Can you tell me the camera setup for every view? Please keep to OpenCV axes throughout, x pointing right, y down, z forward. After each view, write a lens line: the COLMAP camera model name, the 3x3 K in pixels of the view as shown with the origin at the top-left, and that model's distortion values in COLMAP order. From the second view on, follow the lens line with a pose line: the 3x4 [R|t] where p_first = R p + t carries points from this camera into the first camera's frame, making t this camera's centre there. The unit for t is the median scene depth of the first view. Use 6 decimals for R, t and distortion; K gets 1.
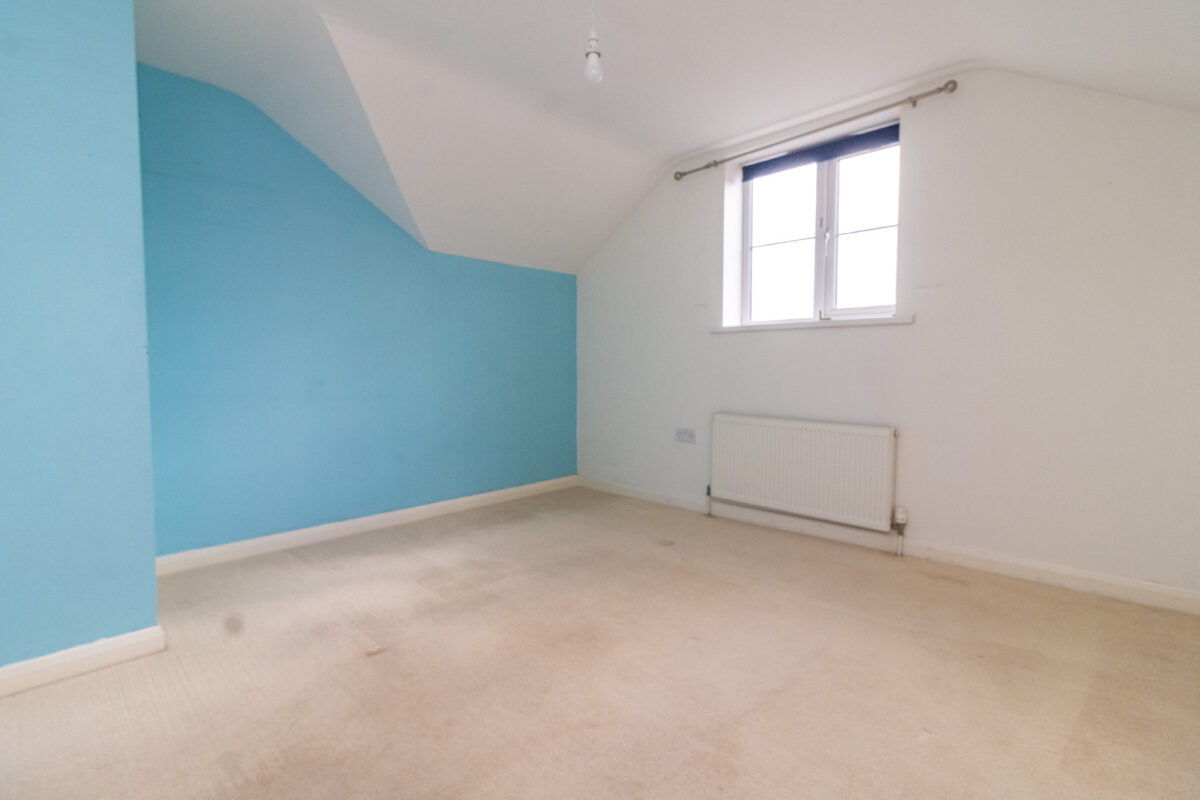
lens RADIAL K [[572.0, 0, 602.7], [0, 572.0, 391.7], [0, 0, 1]] dist [0.016220, 0.000213]
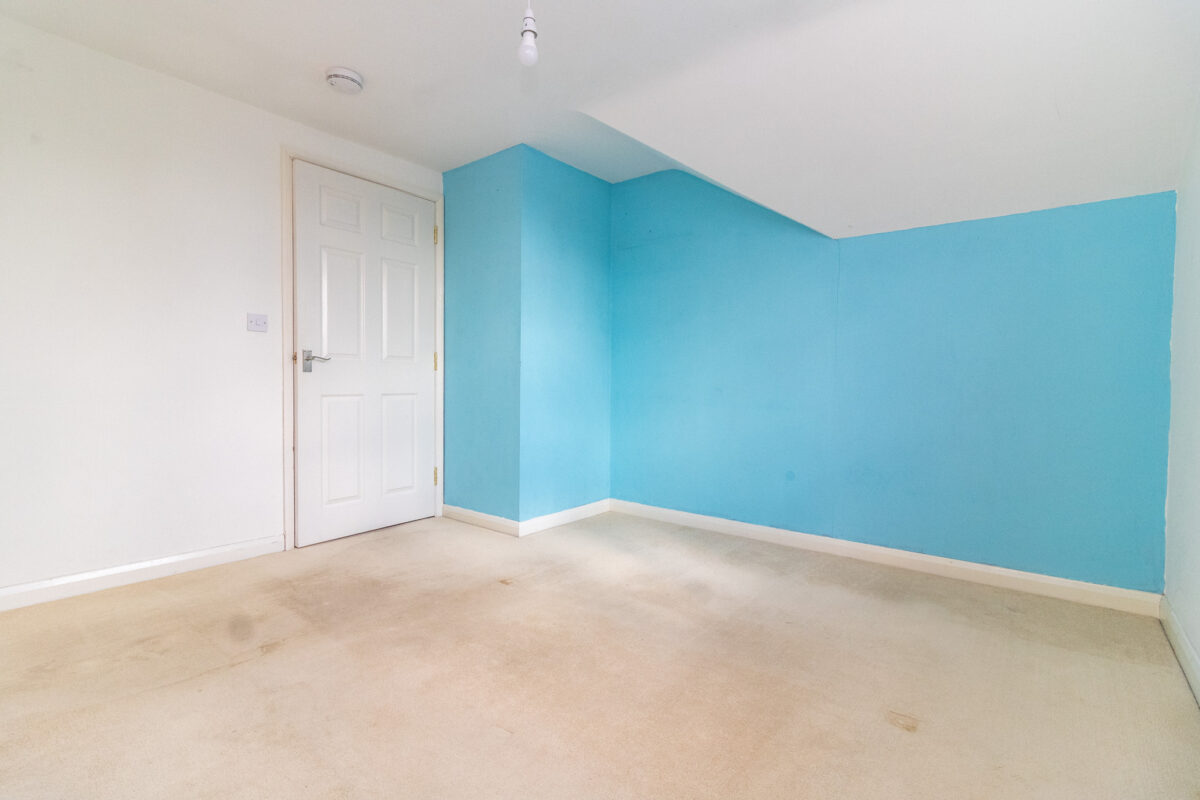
lens RADIAL K [[572.0, 0, 602.7], [0, 572.0, 391.7], [0, 0, 1]] dist [0.016220, 0.000213]
pose [[0.071371, 0.020472, -0.997240, 0.898759], [-0.052736, 0.998468, 0.016723, -0.027457], [0.996055, 0.051397, 0.072341, 1.038897]]
